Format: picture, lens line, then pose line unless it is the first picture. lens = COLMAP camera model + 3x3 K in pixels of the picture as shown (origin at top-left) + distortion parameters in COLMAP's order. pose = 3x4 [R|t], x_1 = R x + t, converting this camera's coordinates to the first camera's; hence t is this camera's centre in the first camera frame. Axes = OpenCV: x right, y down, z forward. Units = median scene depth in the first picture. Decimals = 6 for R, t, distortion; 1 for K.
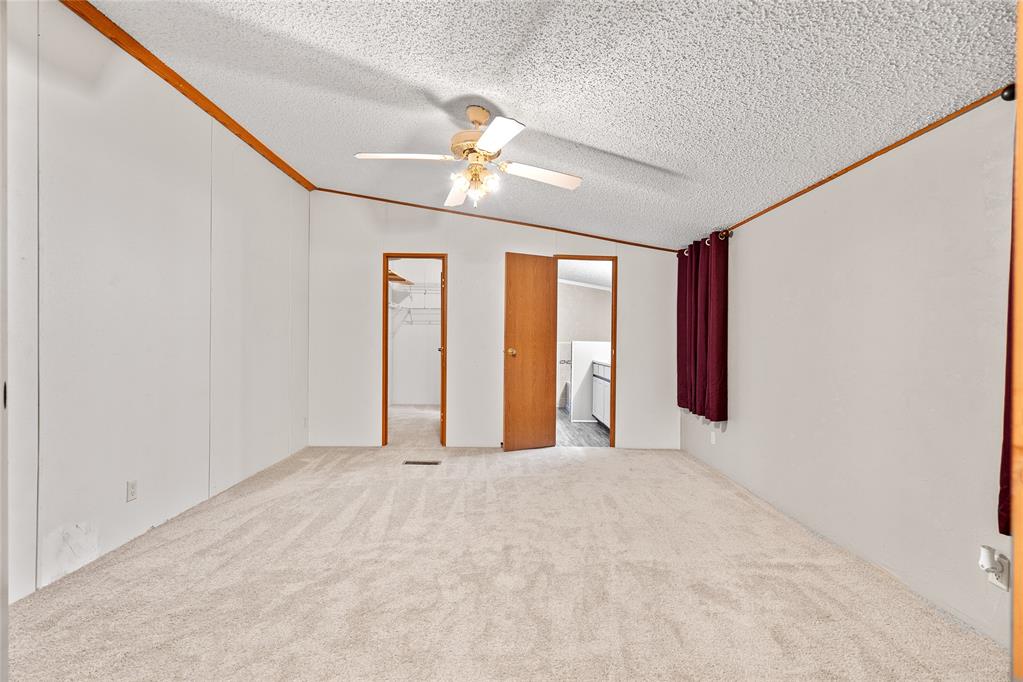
lens RADIAL K [[480.3, 0, 503.9], [0, 480.3, 338.7], [0, 0, 1]] dist [0.012039, 0.000584]
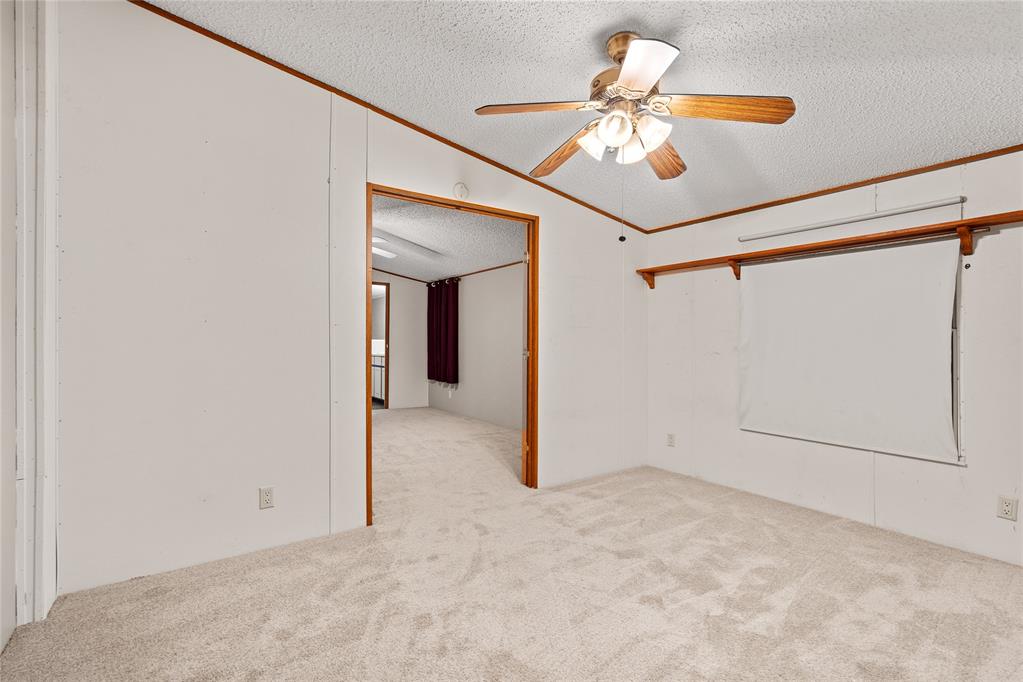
lens RADIAL K [[480.3, 0, 511.0], [0, 480.3, 338.4], [0, 0, 1]] dist [0.012039, 0.000584]
pose [[0.825915, -0.007183, 0.563750, -0.316645], [0.003414, 0.999964, 0.007740, -0.007391], [-0.563785, -0.004468, 0.825910, -0.487820]]
